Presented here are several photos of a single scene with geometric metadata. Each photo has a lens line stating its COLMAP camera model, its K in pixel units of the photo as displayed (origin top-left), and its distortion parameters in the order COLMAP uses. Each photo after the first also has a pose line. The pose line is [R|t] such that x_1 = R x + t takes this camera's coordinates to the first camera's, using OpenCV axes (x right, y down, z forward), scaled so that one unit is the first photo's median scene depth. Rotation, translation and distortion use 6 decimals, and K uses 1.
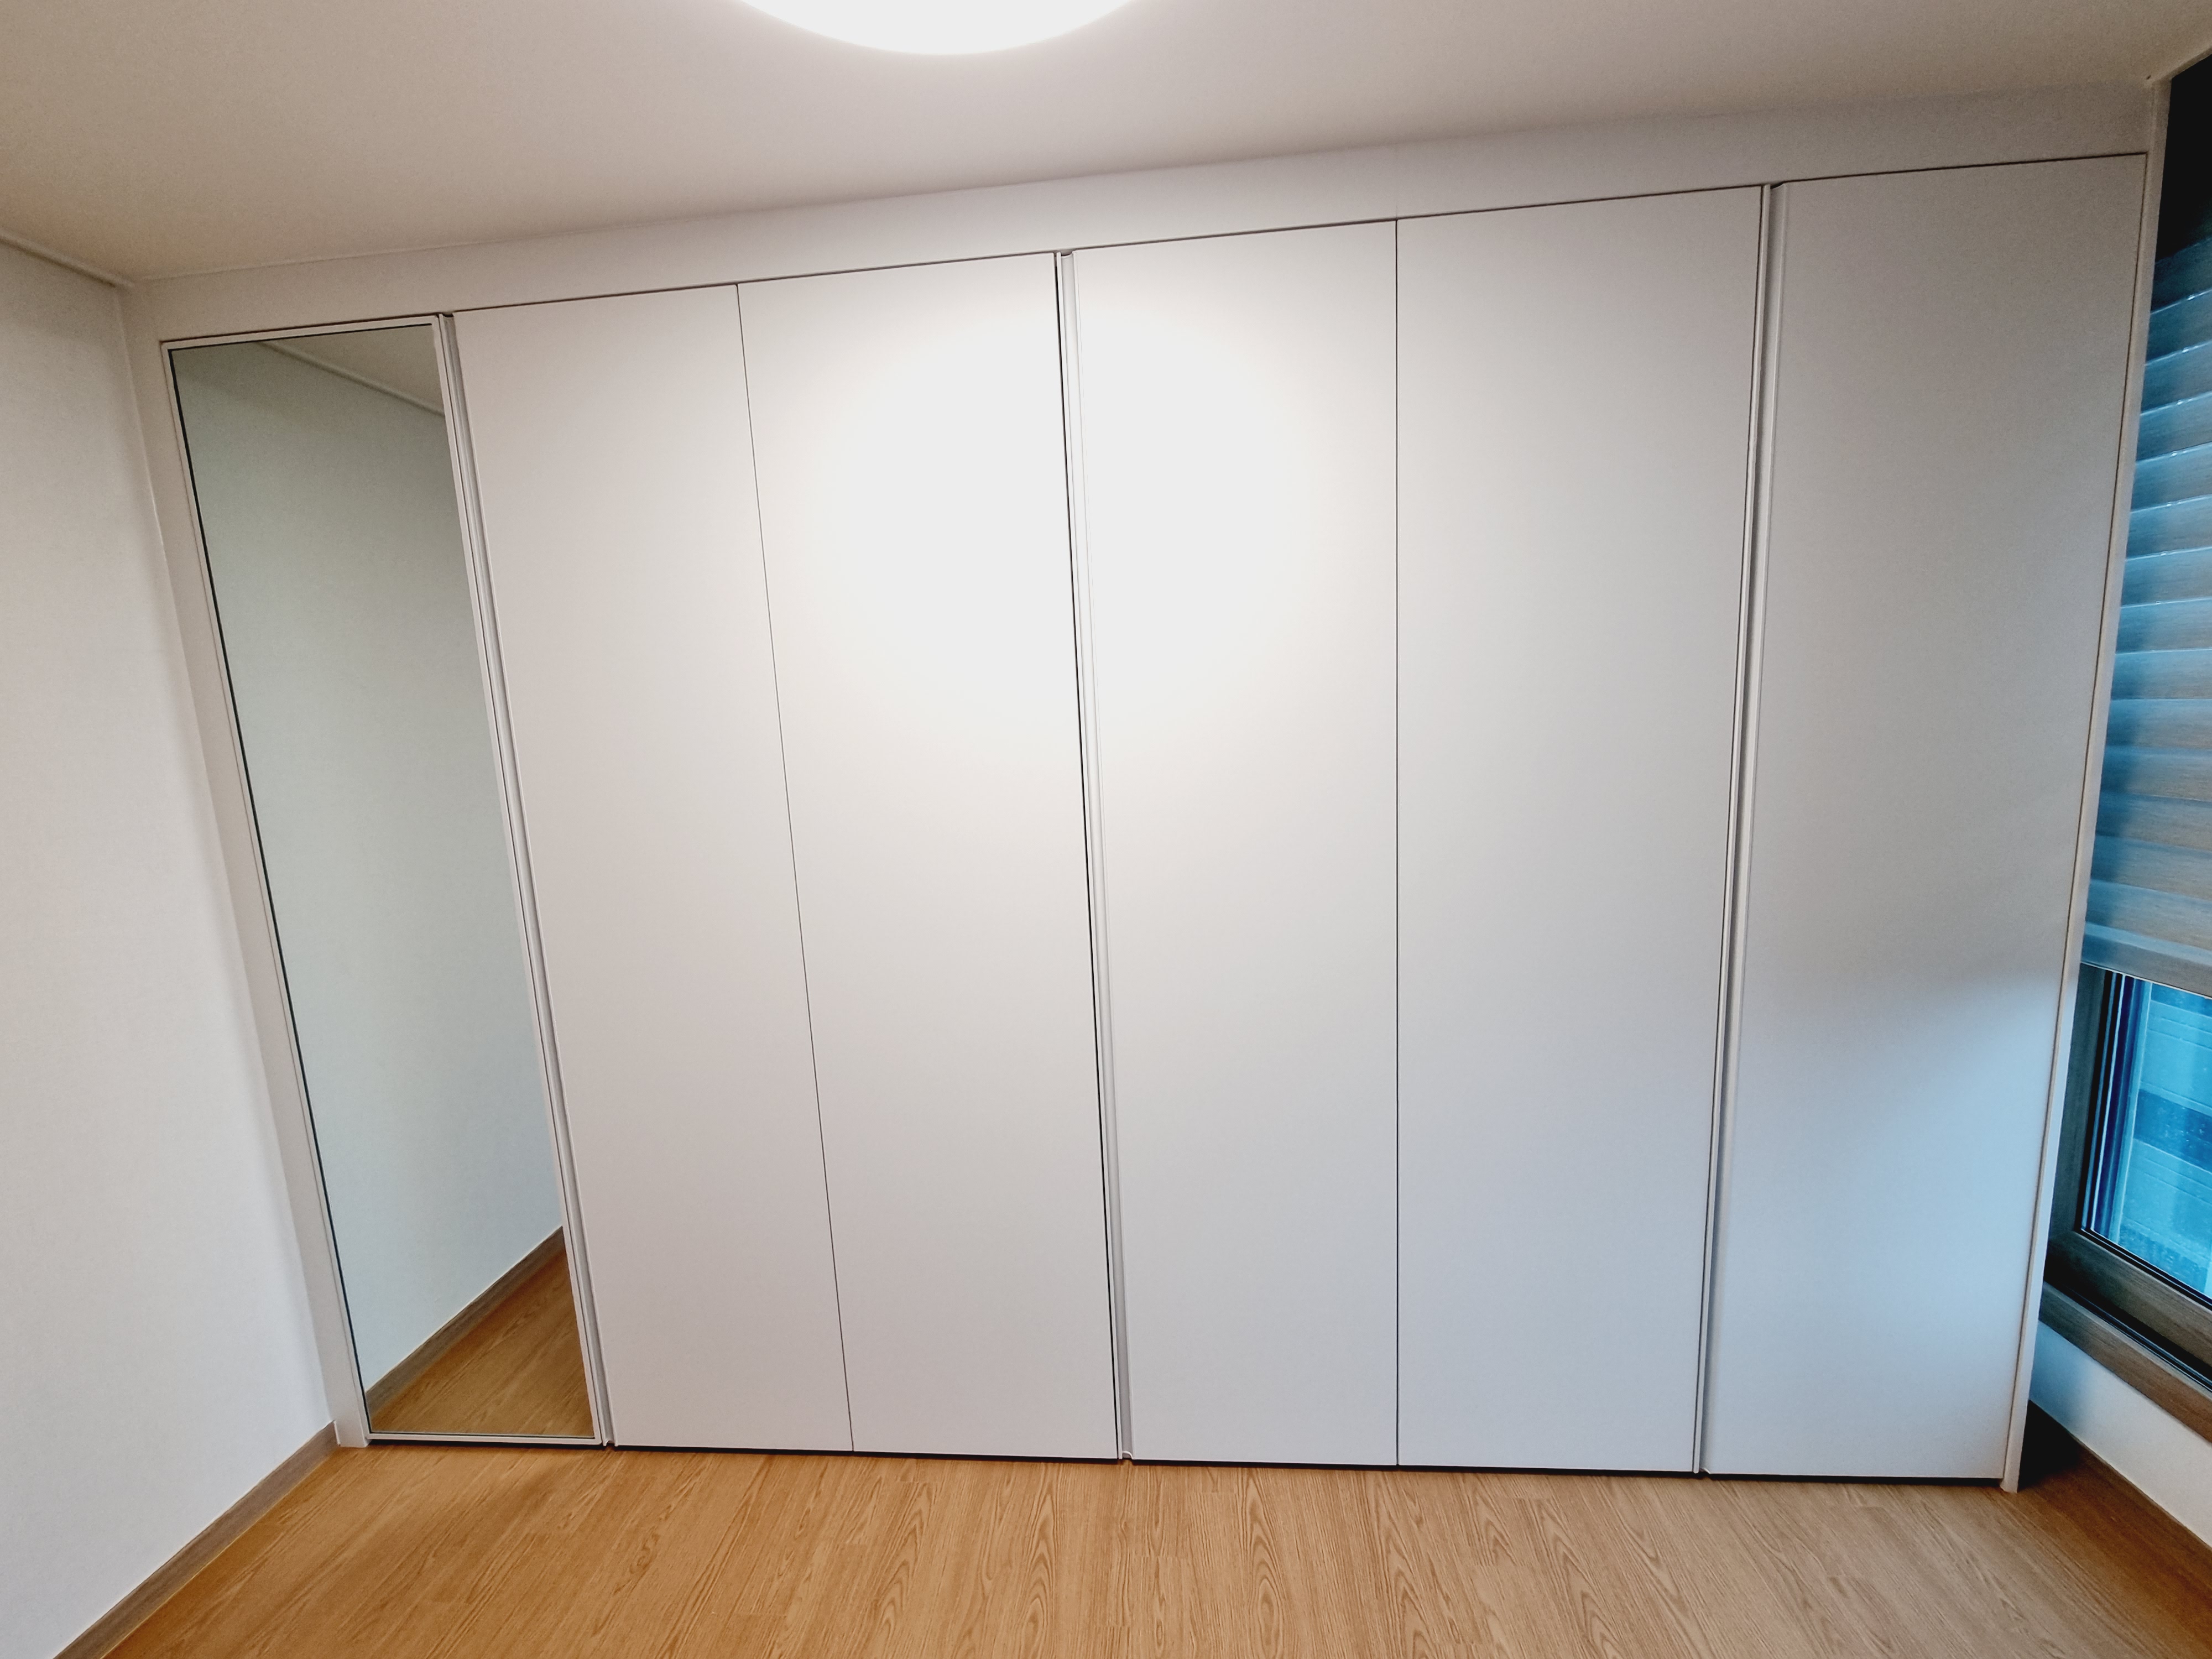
lens RADIAL K [[914.6, 0, 1107.5], [0, 914.6, 844.1], [0, 0, 1]] dist [-0.003954, 0.001280]
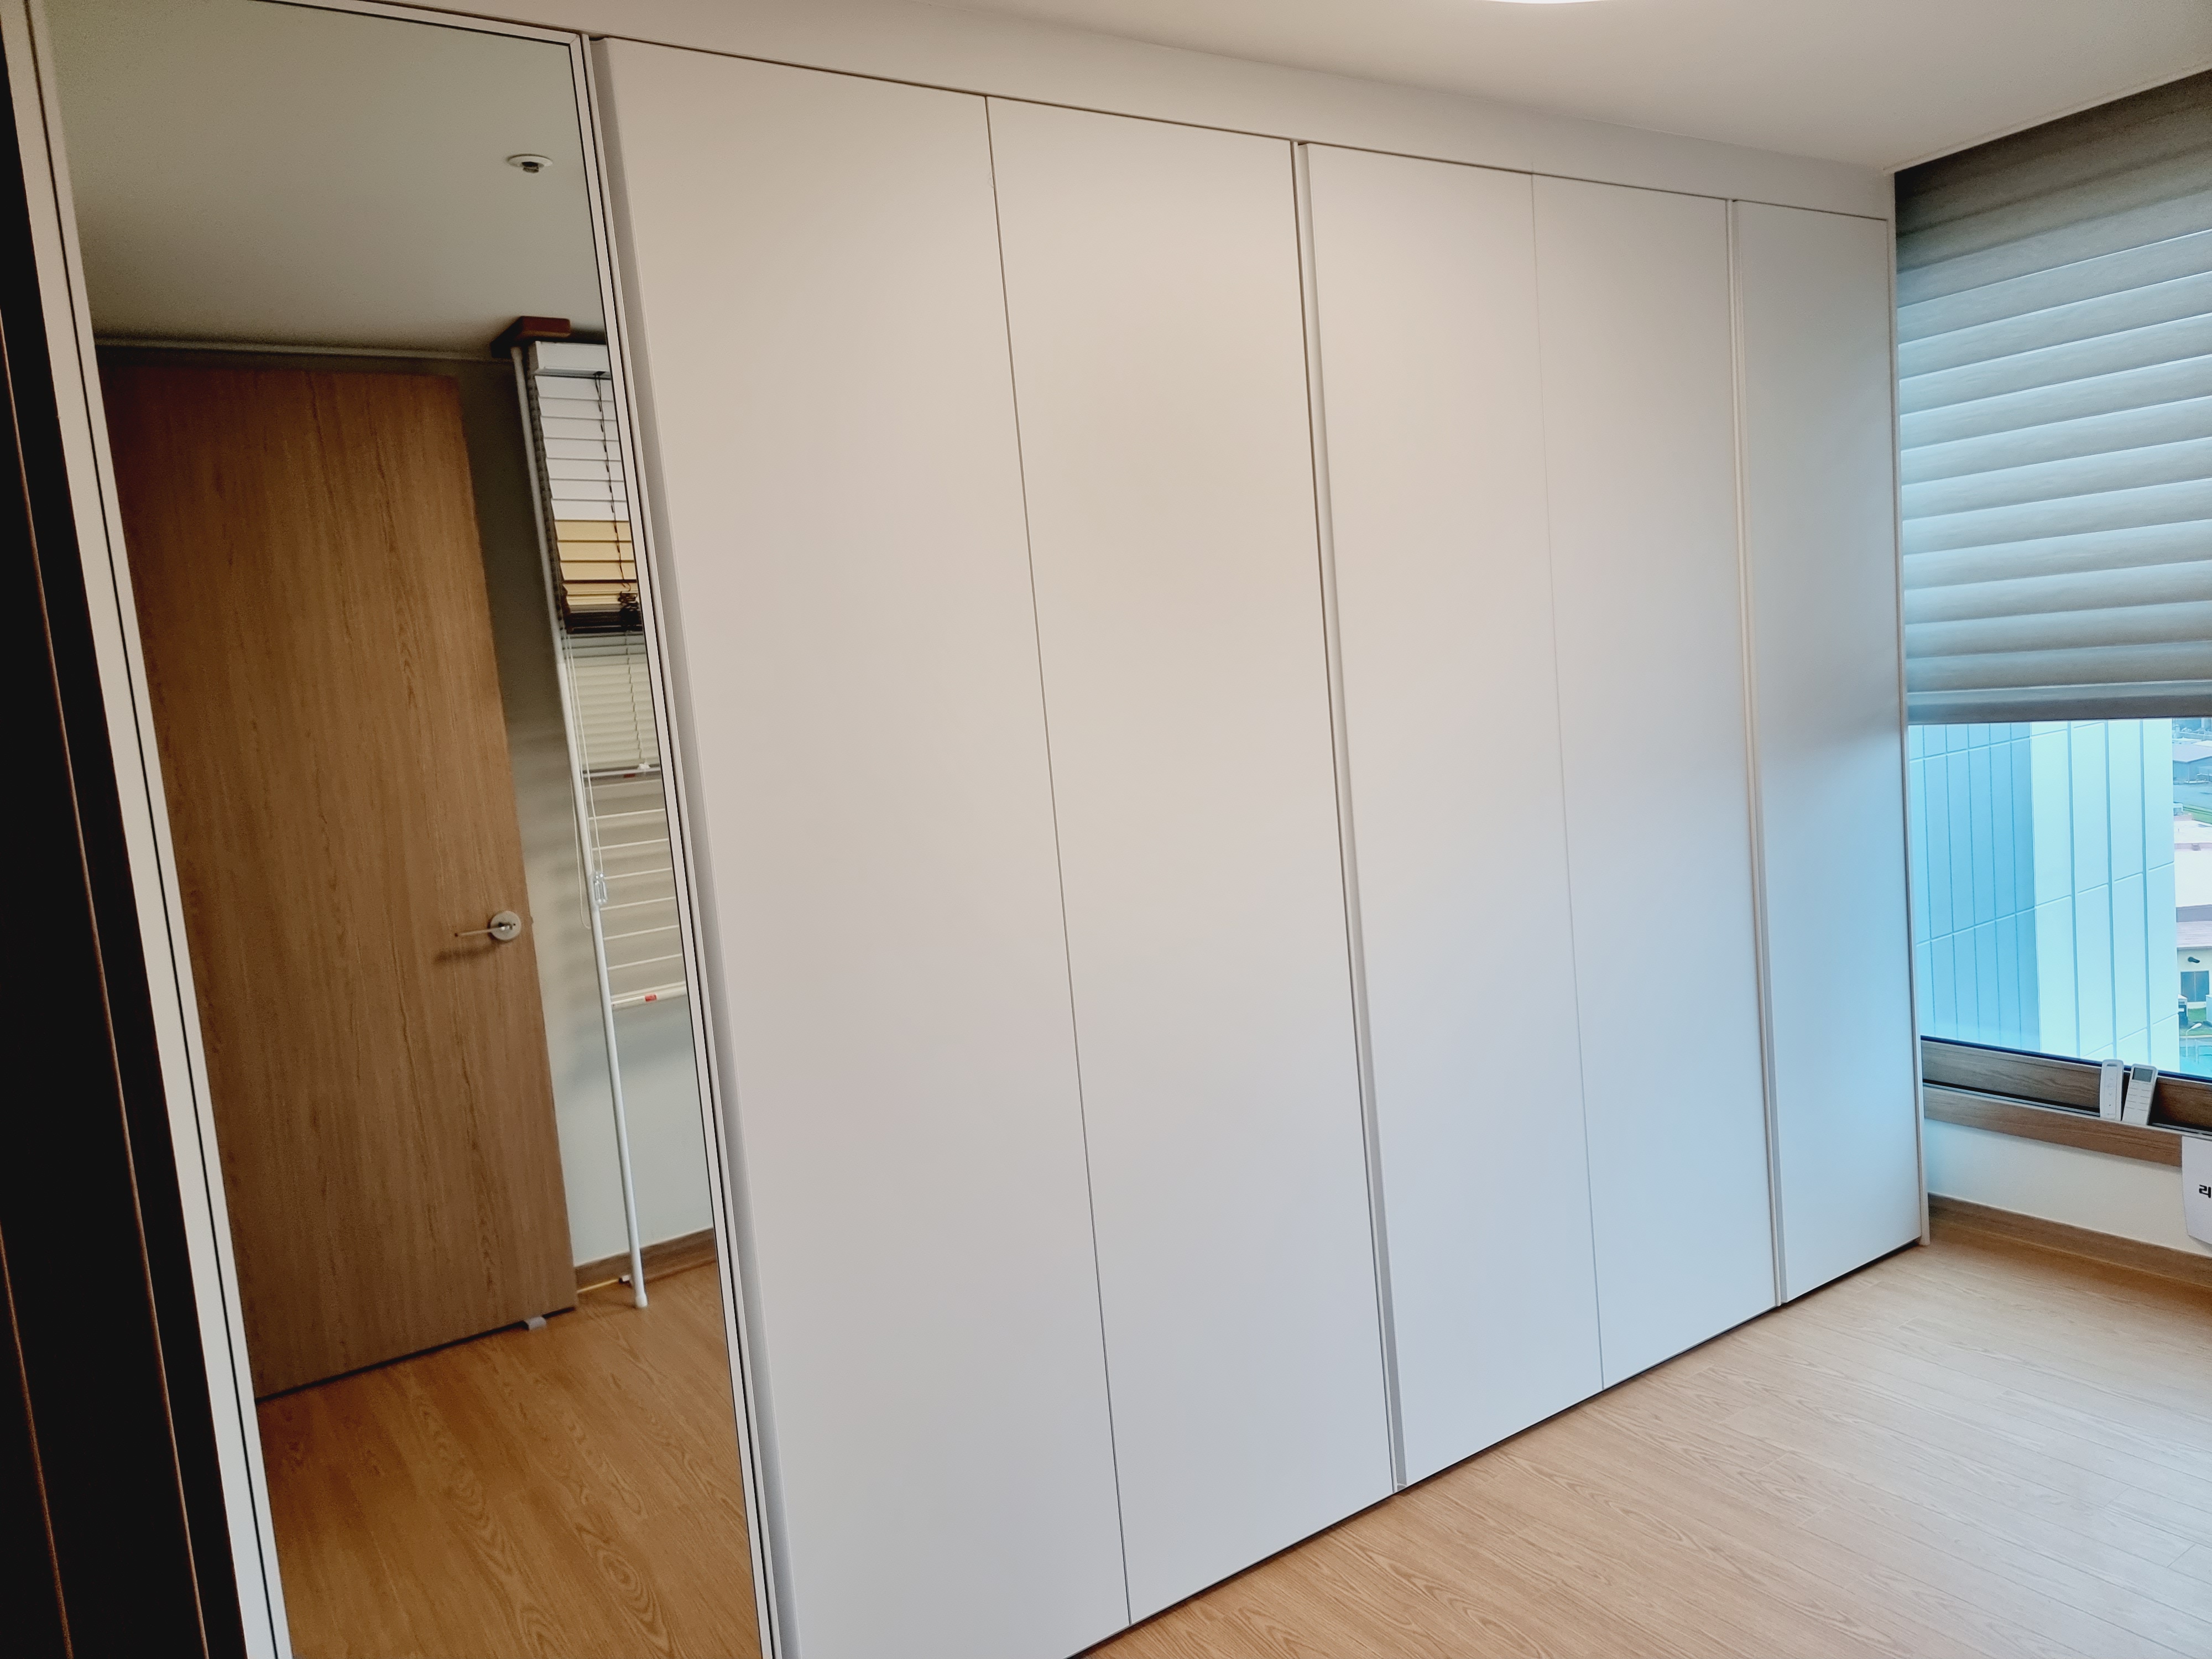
lens RADIAL K [[1538.9, 0, 1110.6], [0, 1538.9, 823.1], [0, 0, 1]] dist [0.071687, -0.051335]
pose [[0.781463, -0.080579, 0.618726, -1.149197], [0.140069, 0.988972, -0.048112, 0.096490], [-0.608026, 0.124262, 0.784132, -0.061974]]
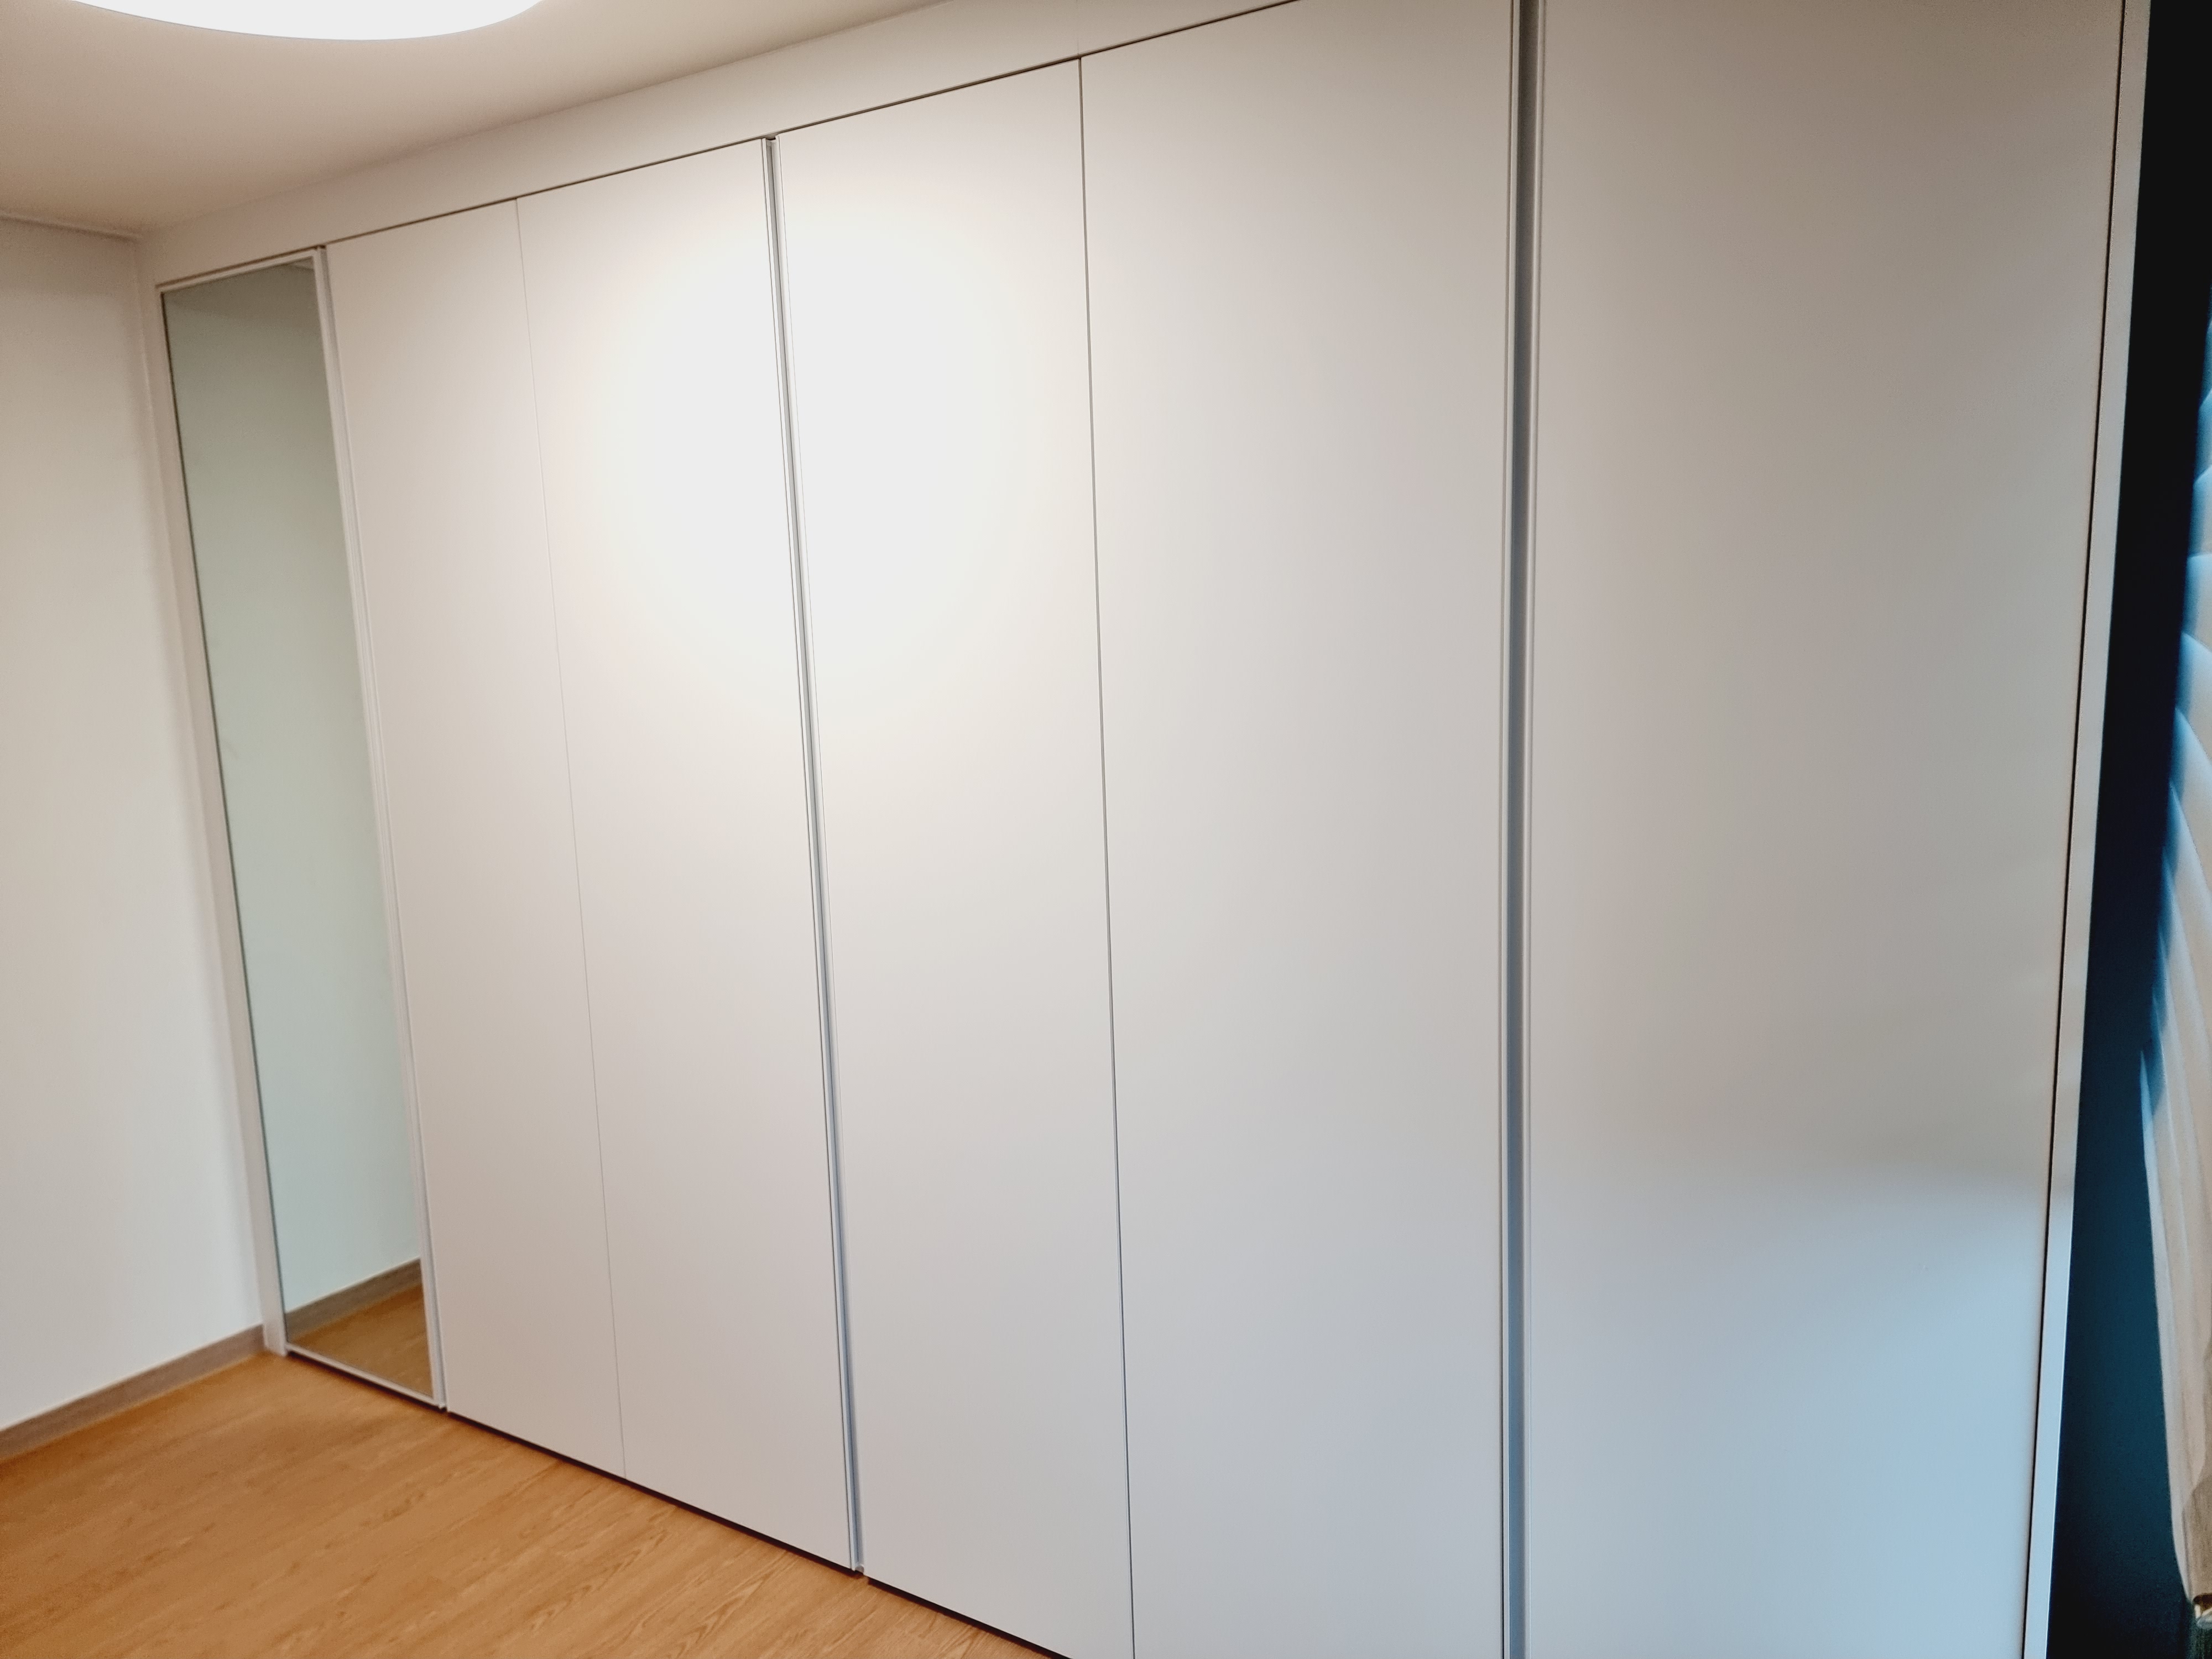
lens RADIAL K [[1538.9, 0, 1126.7], [0, 1538.9, 843.6], [0, 0, 1]] dist [0.071687, -0.051335]
pose [[0.889744, 0.092008, -0.447091, 0.883306], [-0.080812, 0.995753, 0.044098, -0.066001], [0.449250, -0.003106, 0.893401, -0.155942]]
